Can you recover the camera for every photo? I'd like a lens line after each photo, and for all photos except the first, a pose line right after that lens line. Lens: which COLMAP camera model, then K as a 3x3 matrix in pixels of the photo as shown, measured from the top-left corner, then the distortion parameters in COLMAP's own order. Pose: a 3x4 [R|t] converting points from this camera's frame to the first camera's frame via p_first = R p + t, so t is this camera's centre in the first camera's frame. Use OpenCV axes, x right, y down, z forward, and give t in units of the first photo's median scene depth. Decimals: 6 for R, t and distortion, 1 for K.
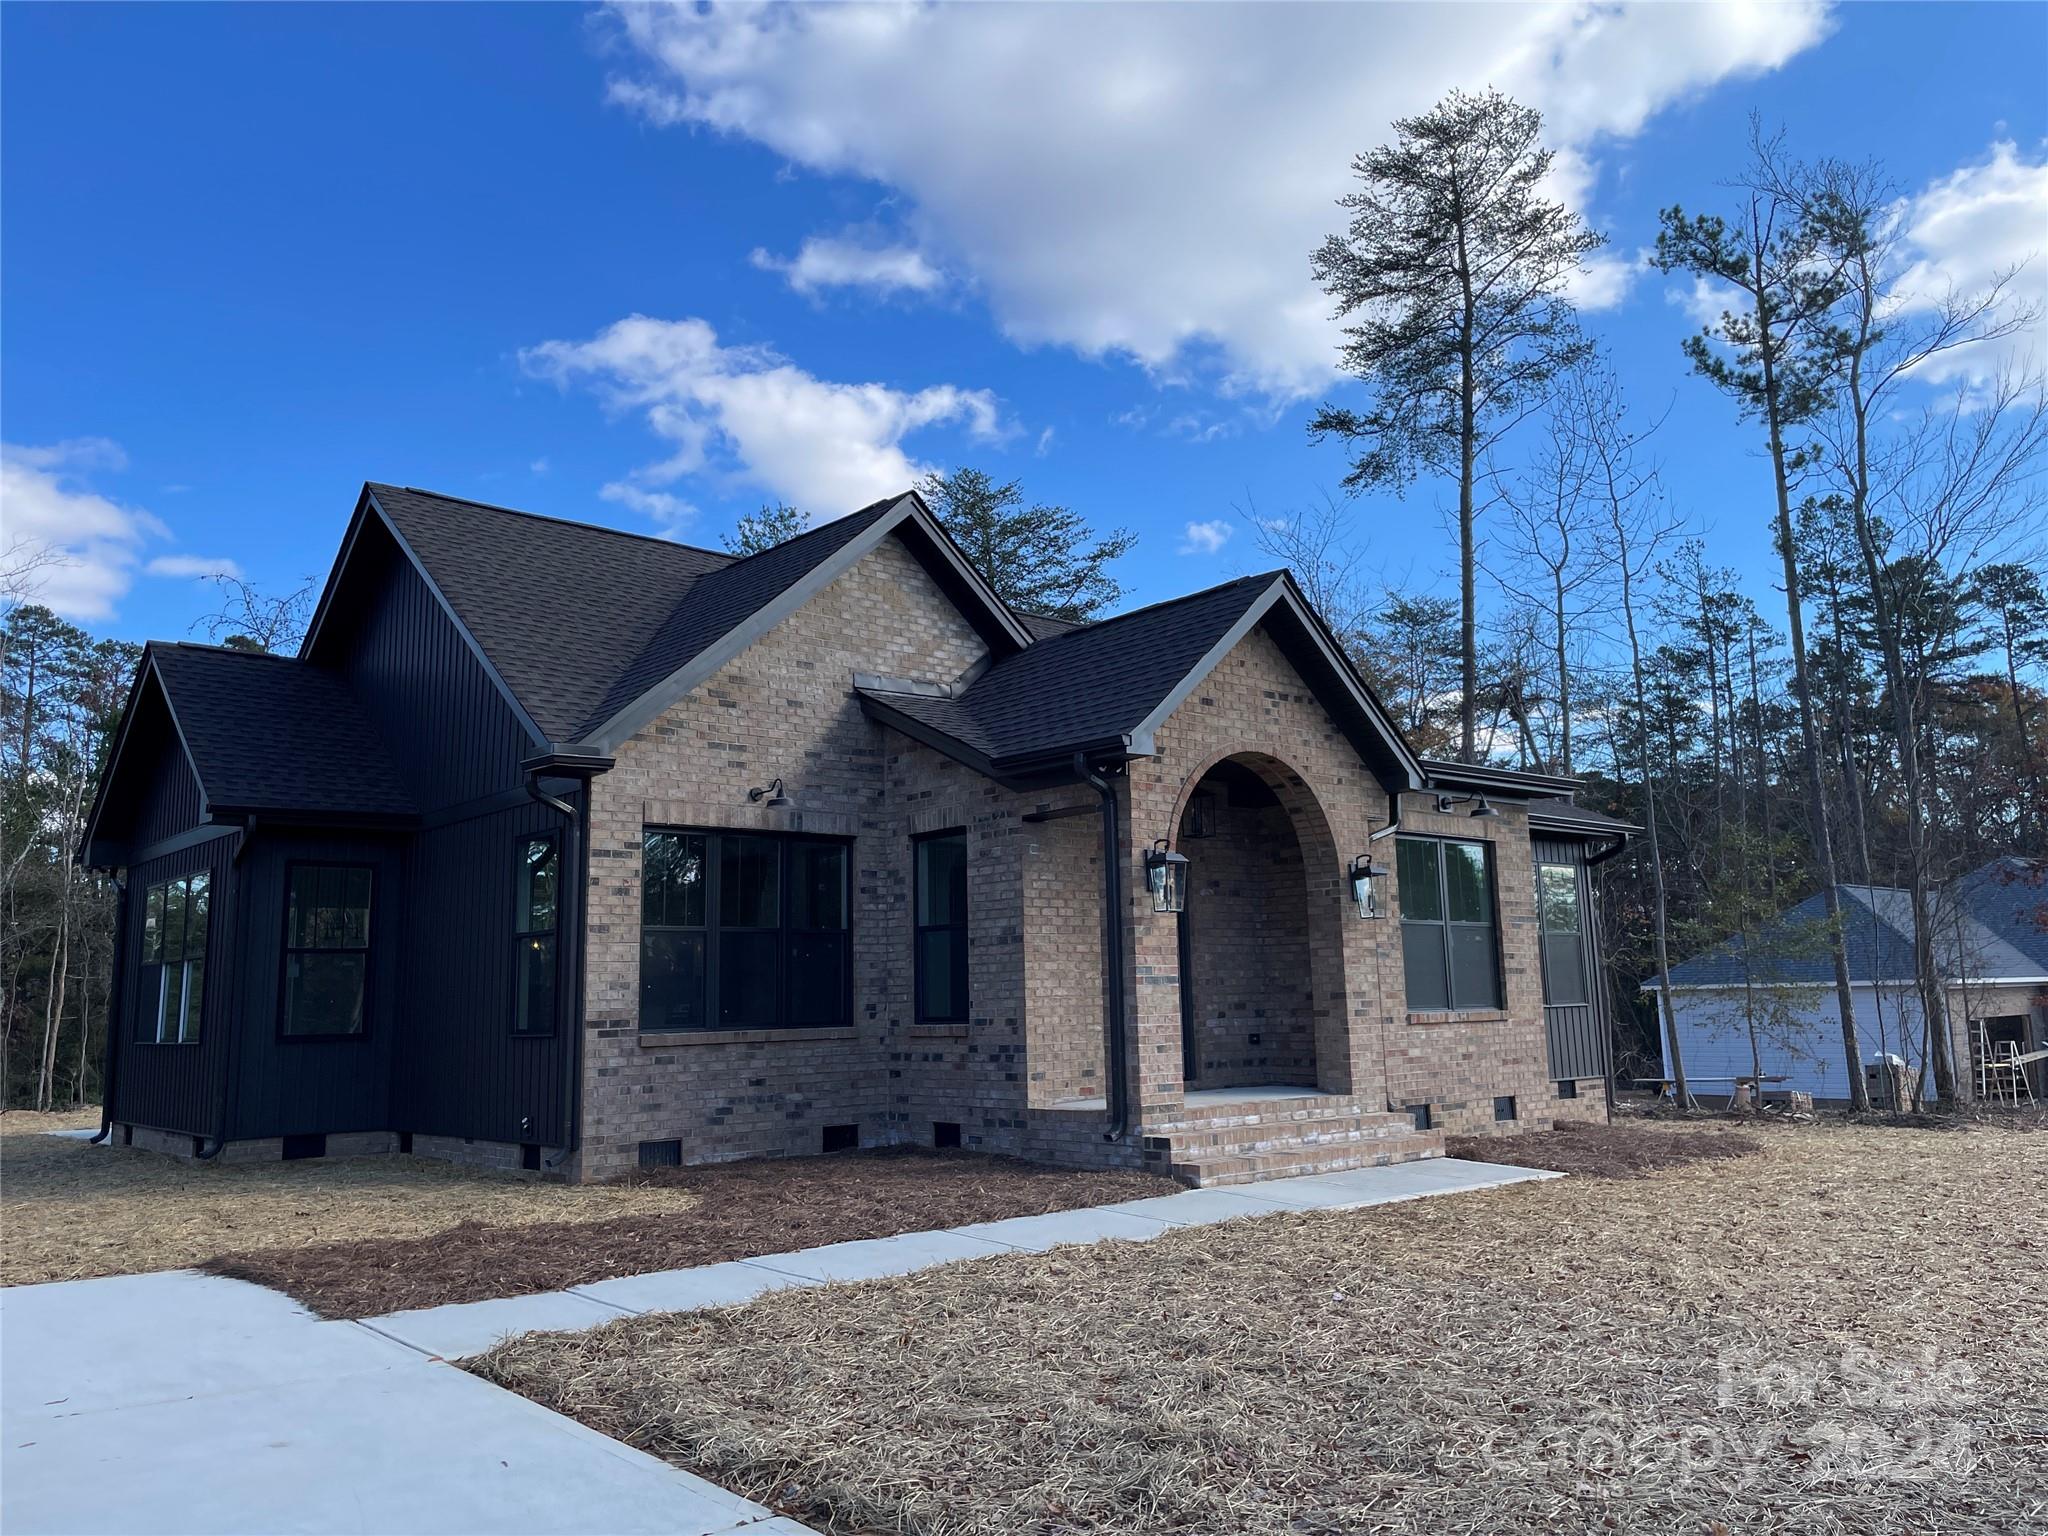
lens RADIAL K [[1532.9, 0, 1029.8], [0, 1532.9, 743.0], [0, 0, 1]] dist [0.125552, -0.211812]
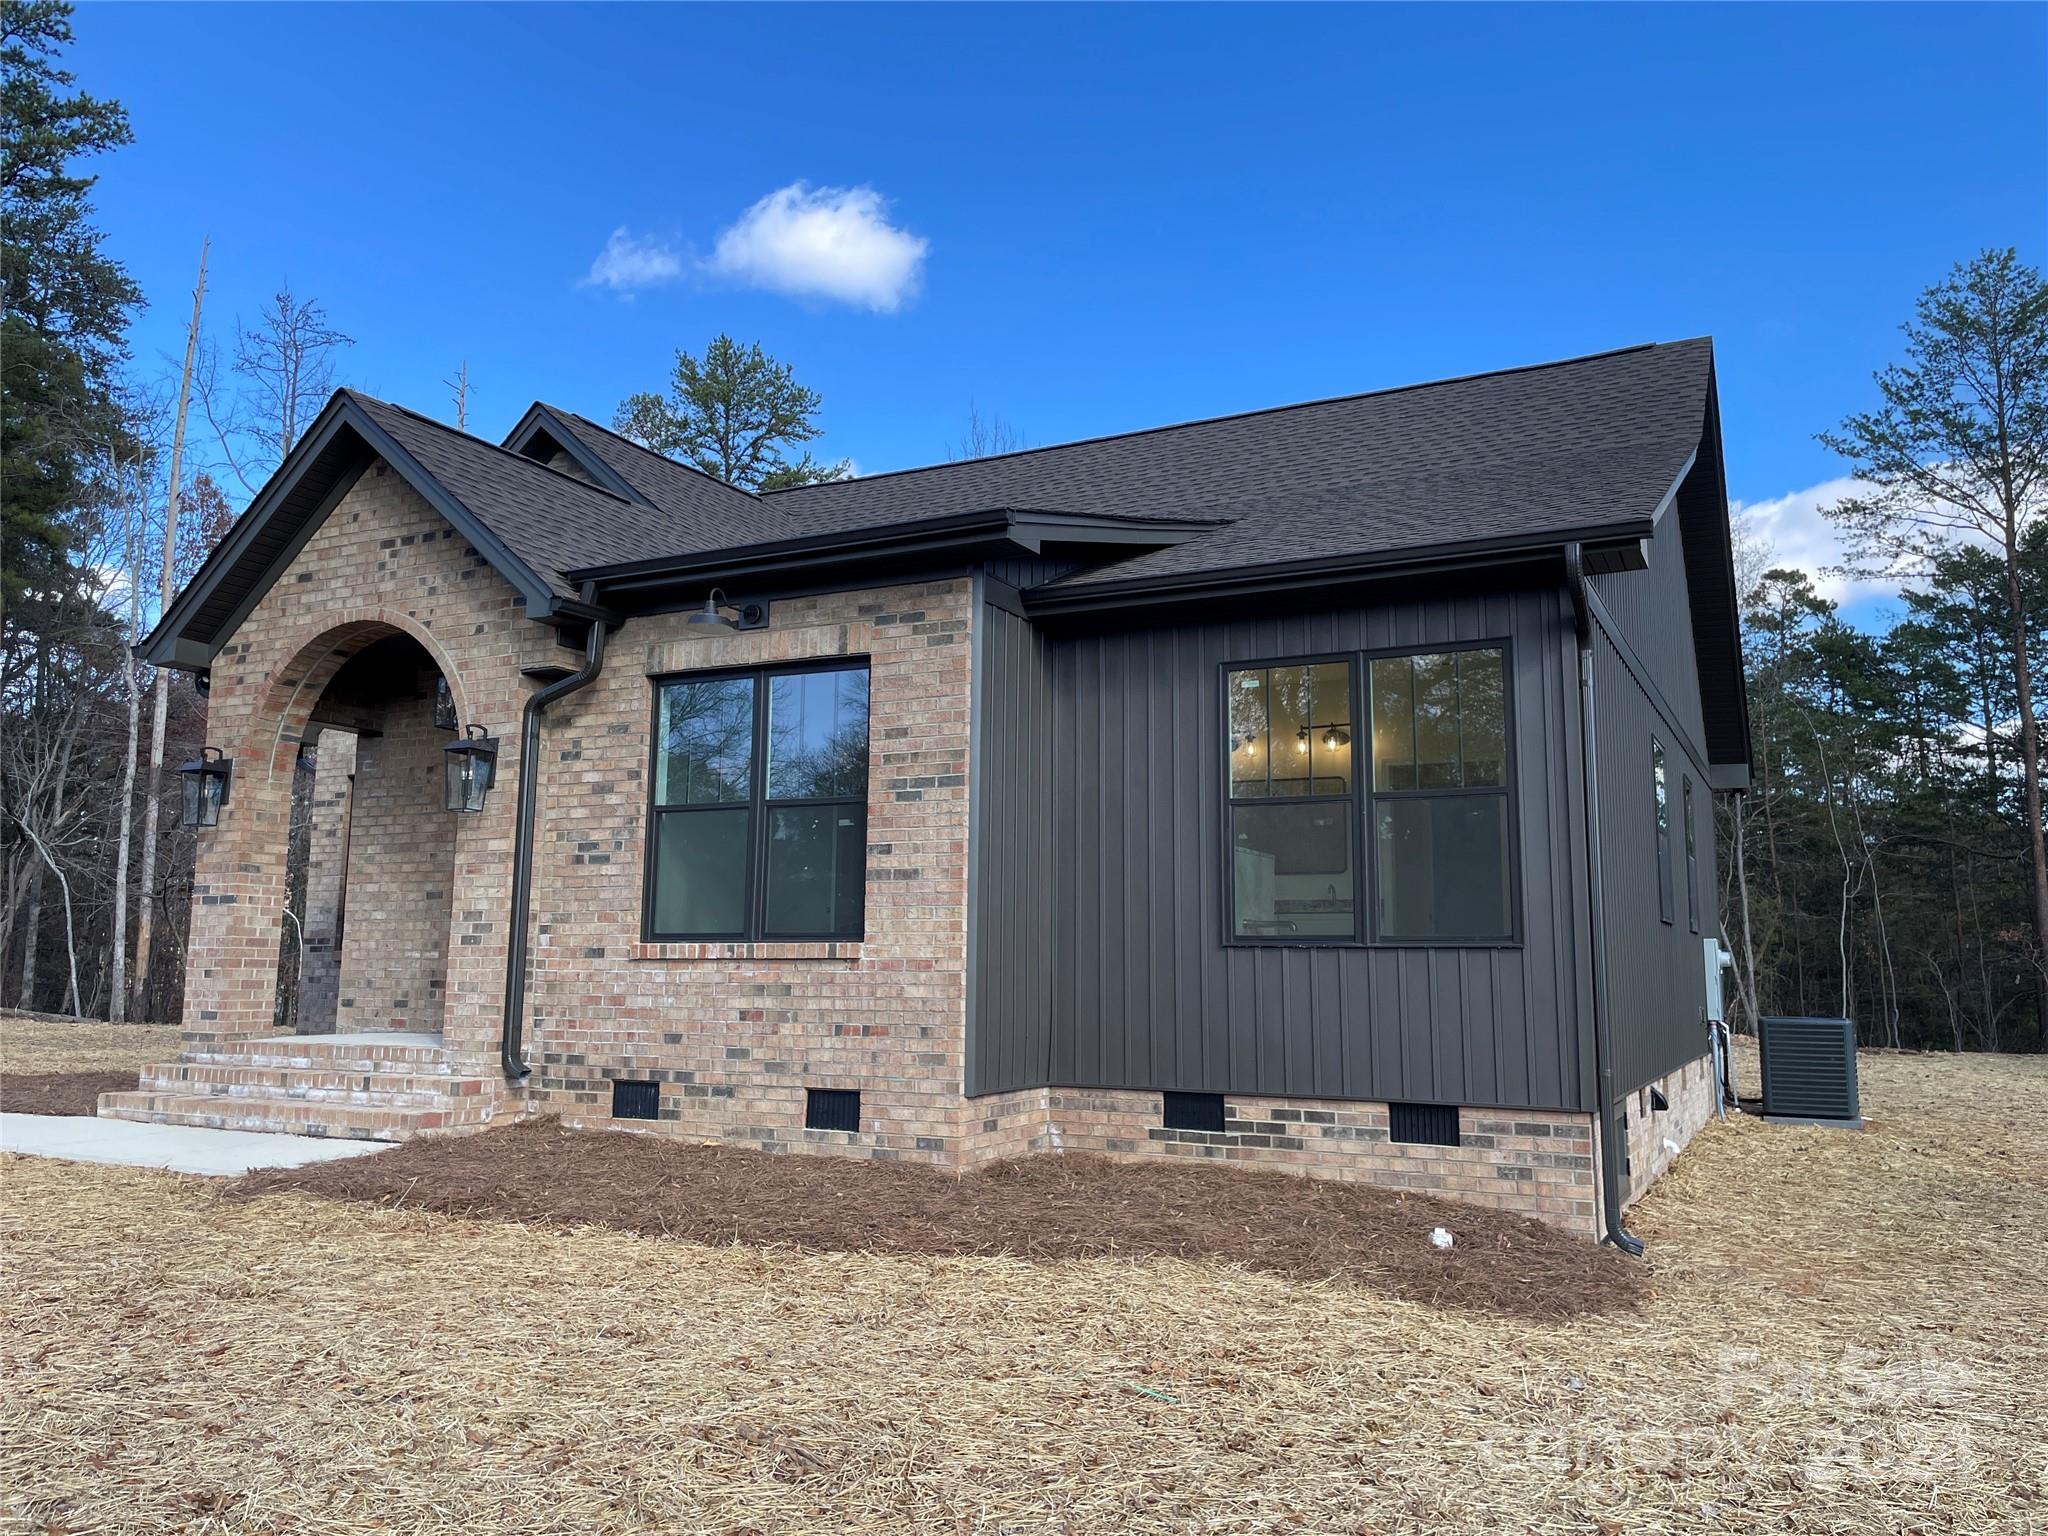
lens RADIAL K [[1532.9, 0, 1029.8], [0, 1532.9, 743.0], [0, 0, 1]] dist [0.125552, -0.211812]
pose [[0.365613, -0.108681, -0.924400, 1.030924], [0.137188, 0.988605, -0.061970, 0.169325], [0.920601, -0.104160, 0.376356, 1.007137]]
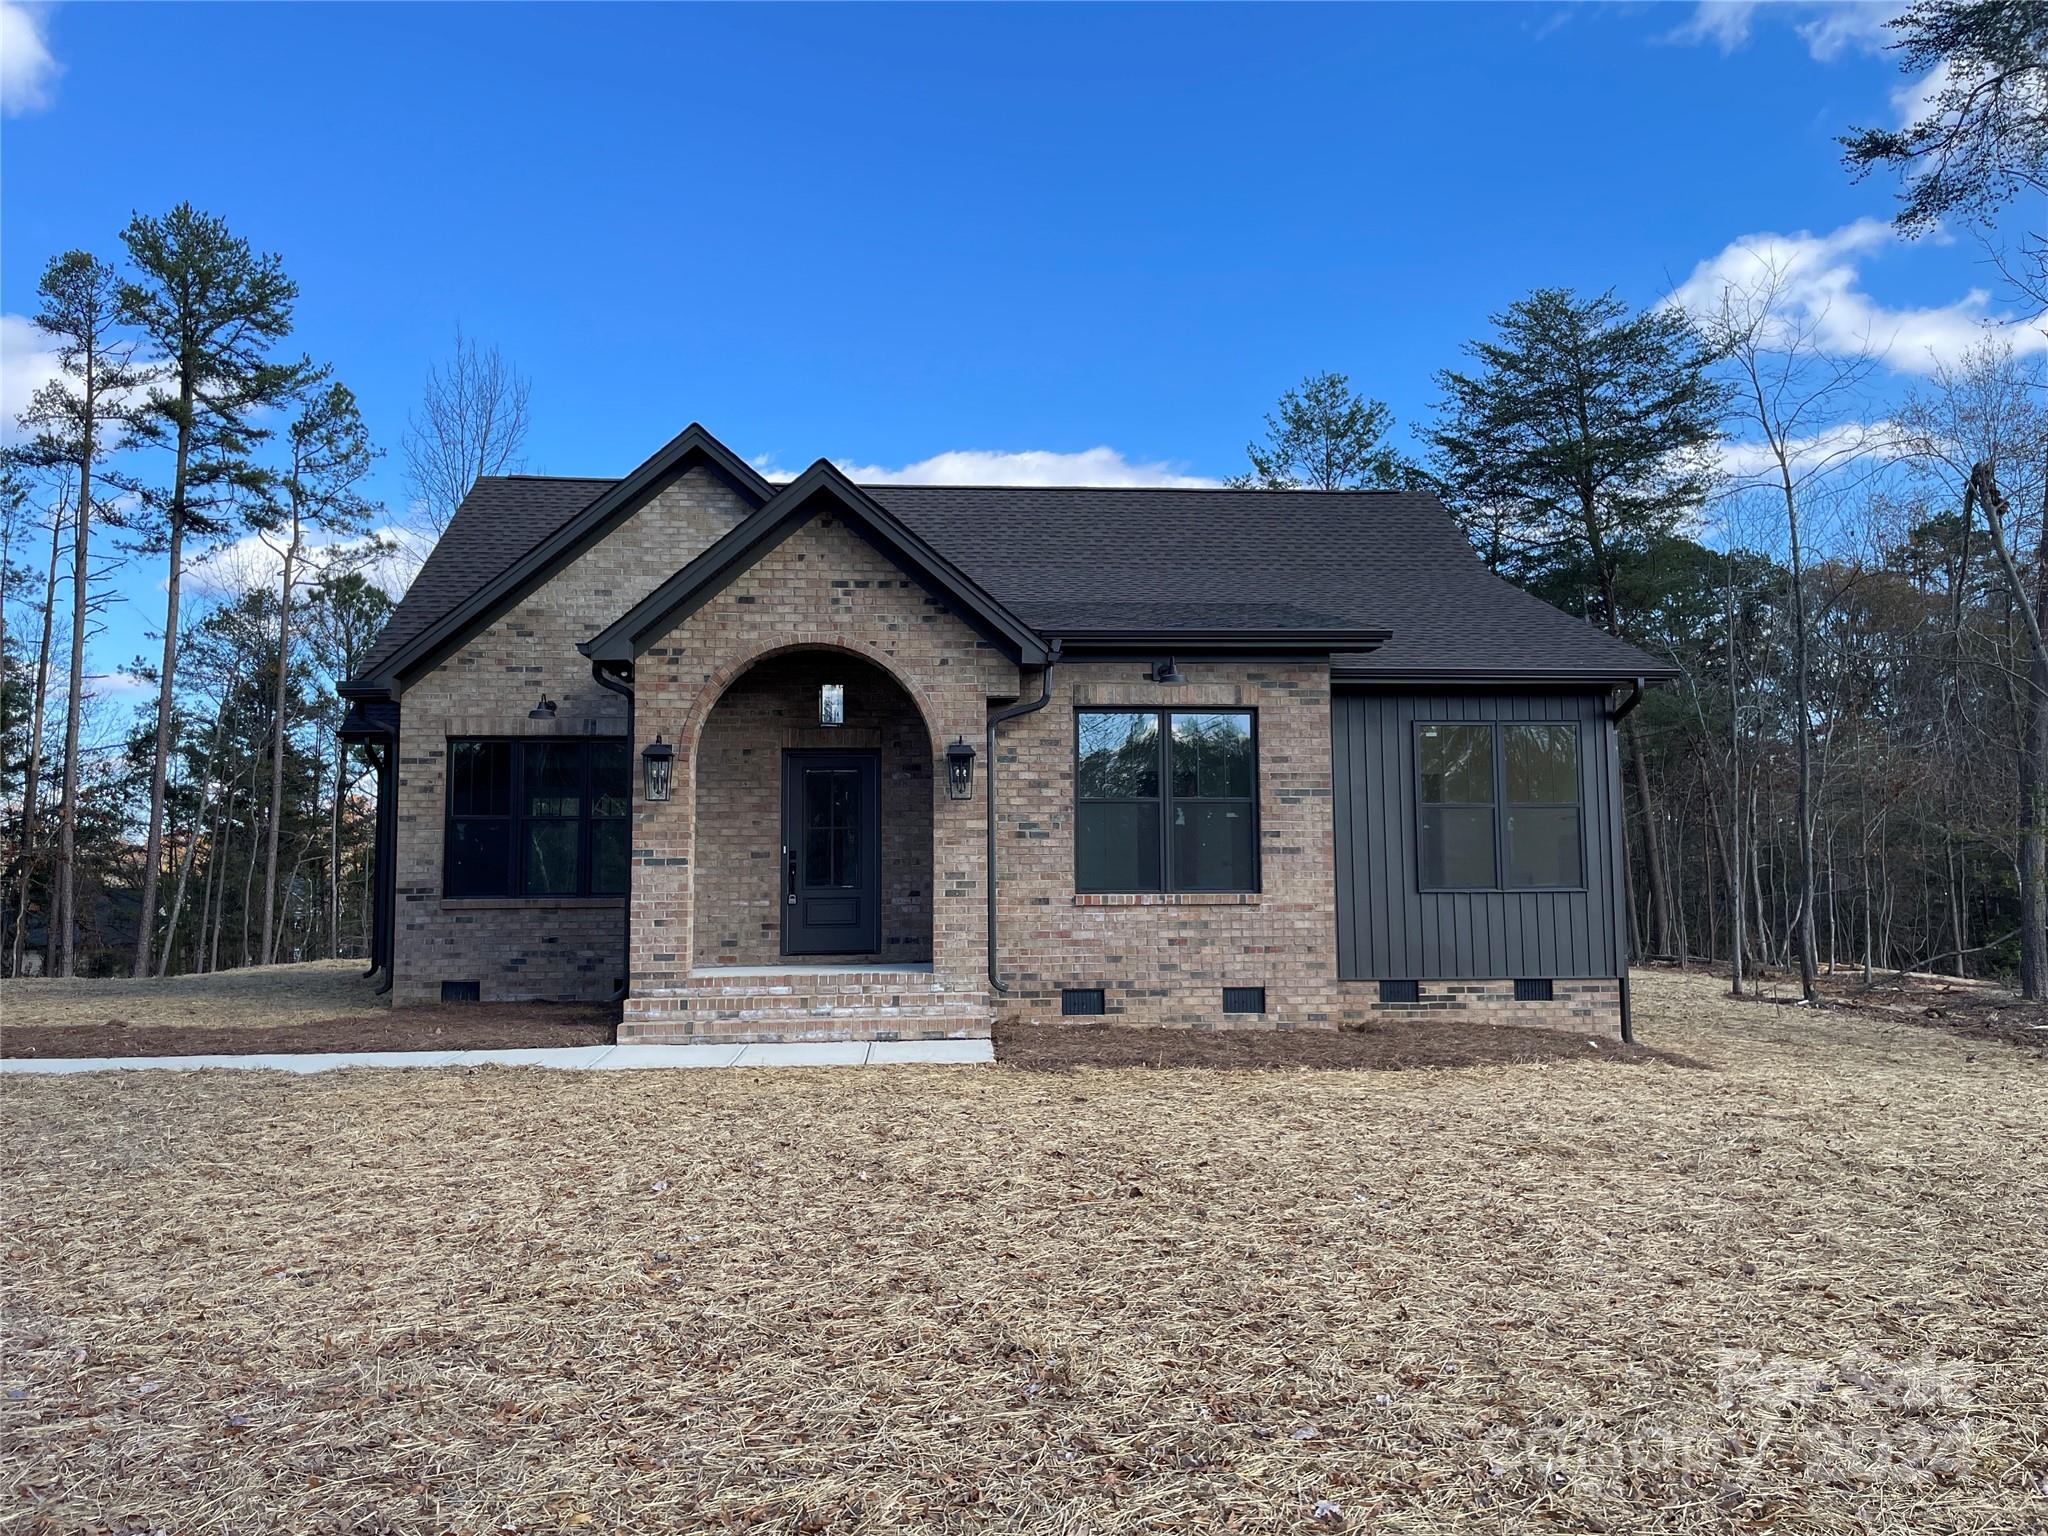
lens RADIAL K [[1532.9, 0, 1029.8], [0, 1532.9, 743.0], [0, 0, 1]] dist [0.125552, -0.211812]
pose [[0.802237, -0.037323, -0.595837, 0.873194], [0.087254, 0.994657, 0.055174, 0.028434], [0.590594, -0.096252, 0.801208, 0.251658]]
